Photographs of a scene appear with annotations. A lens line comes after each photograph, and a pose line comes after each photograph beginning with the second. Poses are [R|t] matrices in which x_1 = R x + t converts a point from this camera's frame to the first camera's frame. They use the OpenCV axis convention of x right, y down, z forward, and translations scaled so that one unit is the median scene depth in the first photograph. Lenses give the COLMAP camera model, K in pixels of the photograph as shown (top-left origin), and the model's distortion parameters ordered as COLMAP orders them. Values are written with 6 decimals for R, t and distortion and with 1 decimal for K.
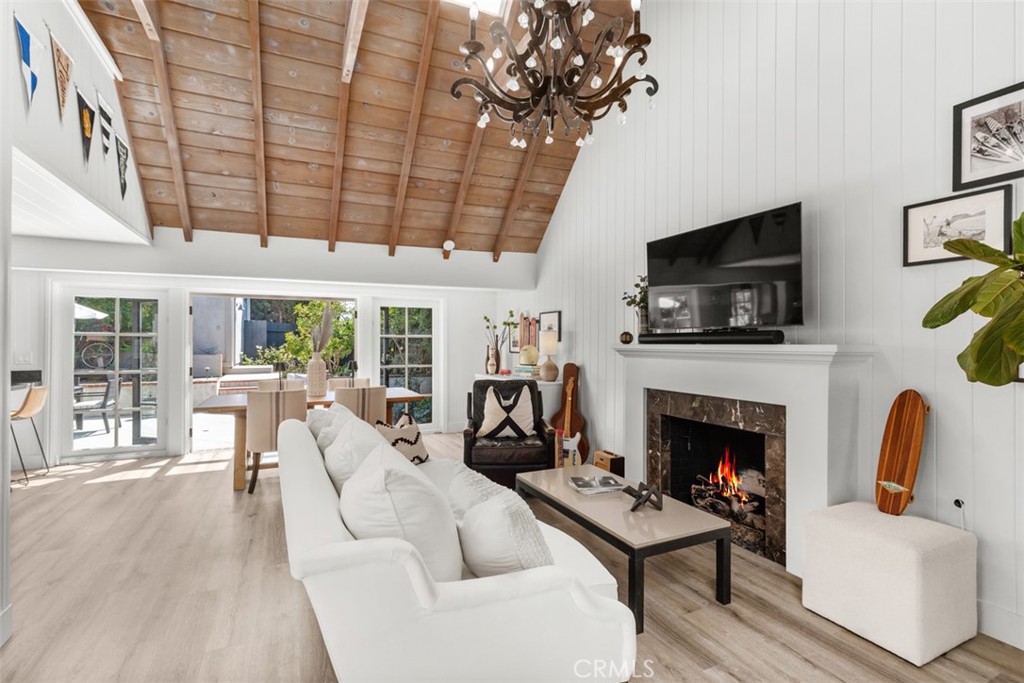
lens RADIAL K [[460.2, 0, 510.5], [0, 460.2, 340.8], [0, 0, 1]] dist [0.007419, -0.000762]
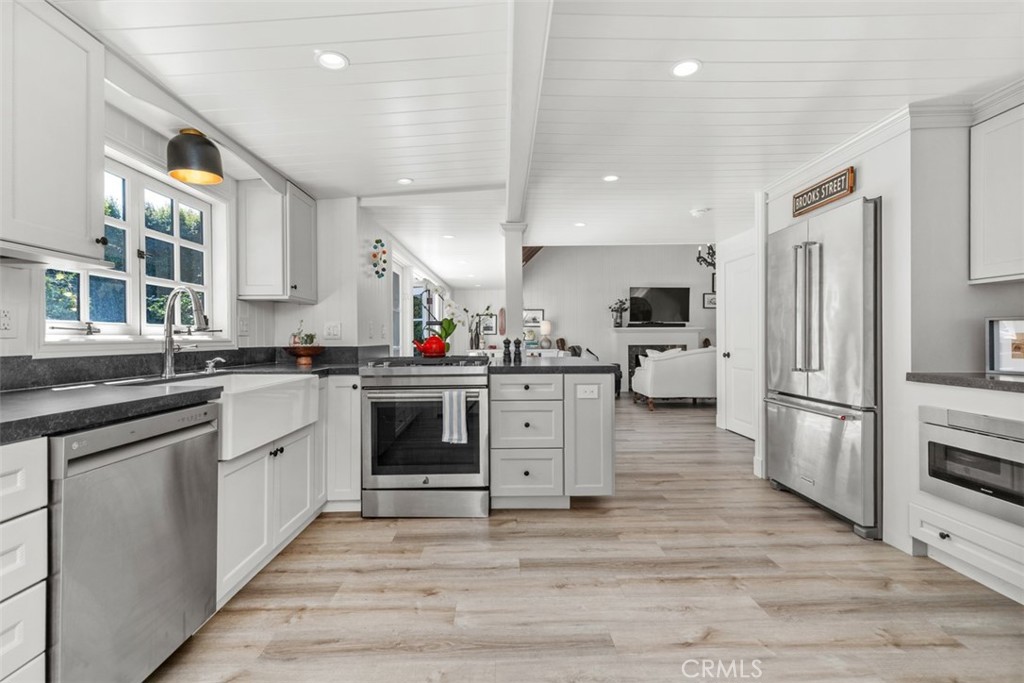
lens RADIAL K [[468.0, 0, 512.0], [0, 468.0, 341.5], [0, 0, 1]] dist [0.010120, -0.000325]
pose [[0.405274, -0.006009, 0.914175, -2.101092], [-0.000147, 0.999978, 0.006638, 0.061212], [-0.914195, -0.002824, 0.405264, 0.493483]]
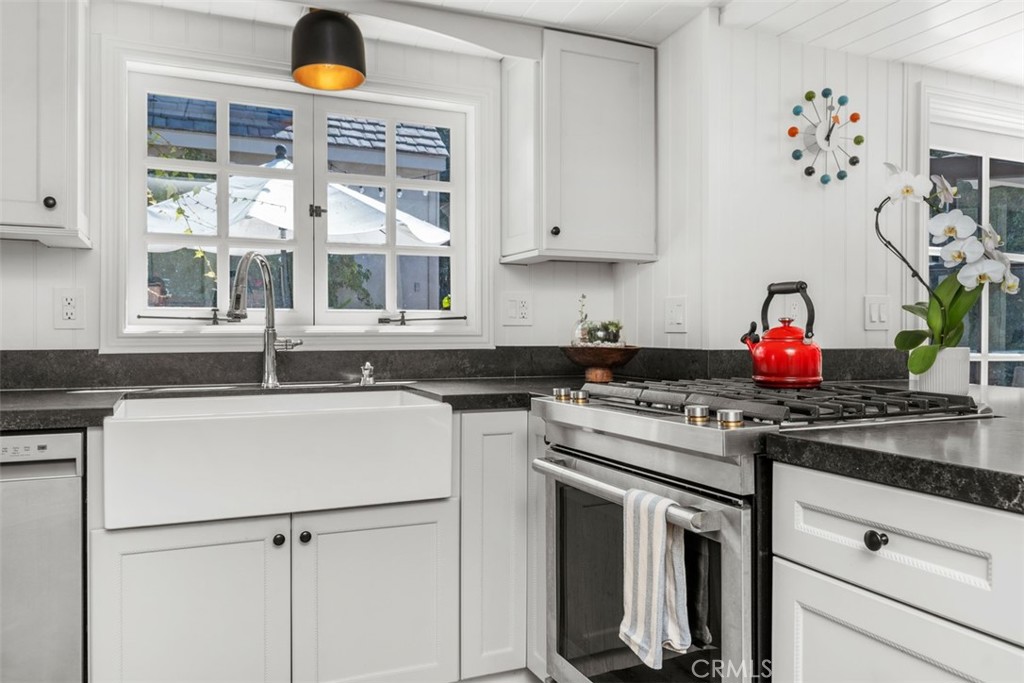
lens RADIAL K [[762.7, 0, 512.0], [0, 762.7, 341.5], [0, 0, 1]] dist [-0.001314, -0.000740]
pose [[0.999752, 0.003790, -0.021958, -1.568260], [-0.003428, 0.999858, 0.016505, 0.059810], [0.022018, -0.016426, 0.999623, 0.483672]]
